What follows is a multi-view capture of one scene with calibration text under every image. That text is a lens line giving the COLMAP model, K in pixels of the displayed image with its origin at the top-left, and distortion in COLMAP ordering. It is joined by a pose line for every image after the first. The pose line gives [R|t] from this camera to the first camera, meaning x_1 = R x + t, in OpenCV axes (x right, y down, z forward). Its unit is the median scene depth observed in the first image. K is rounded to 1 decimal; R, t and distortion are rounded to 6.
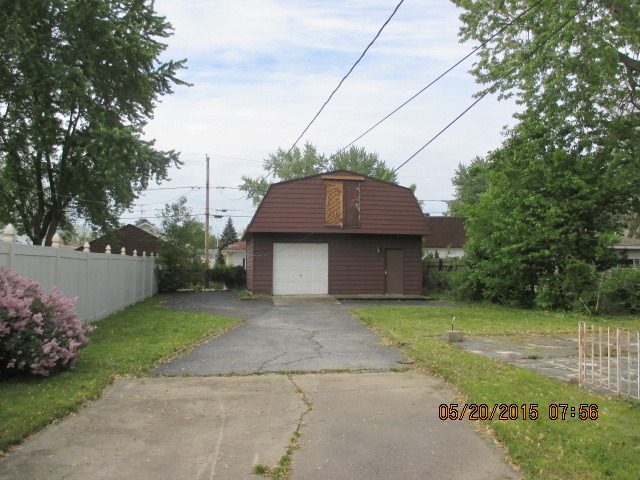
lens RADIAL K [[534.4, 0, 319.7], [0, 534.4, 235.7], [0, 0, 1]] dist [-0.037556, 0.012442]
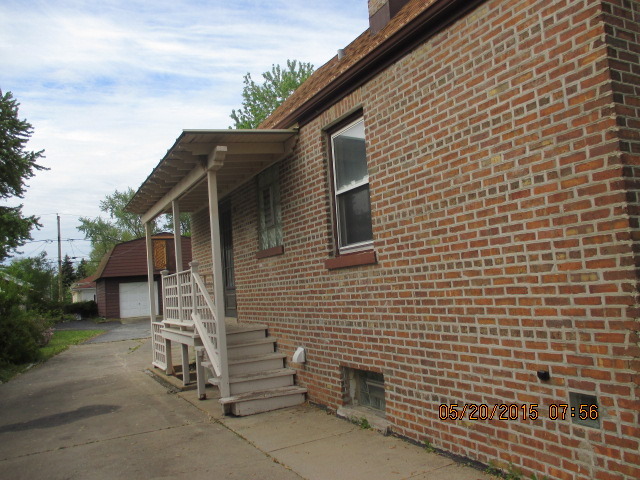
lens RADIAL K [[534.4, 0, 319.7], [0, 534.4, 235.7], [0, 0, 1]] dist [-0.037556, 0.012442]
pose [[0.957998, -0.045008, 0.283220, 0.028678], [0.057937, 0.997618, -0.037434, -0.025562], [-0.280861, 0.052271, 0.958324, -0.474185]]
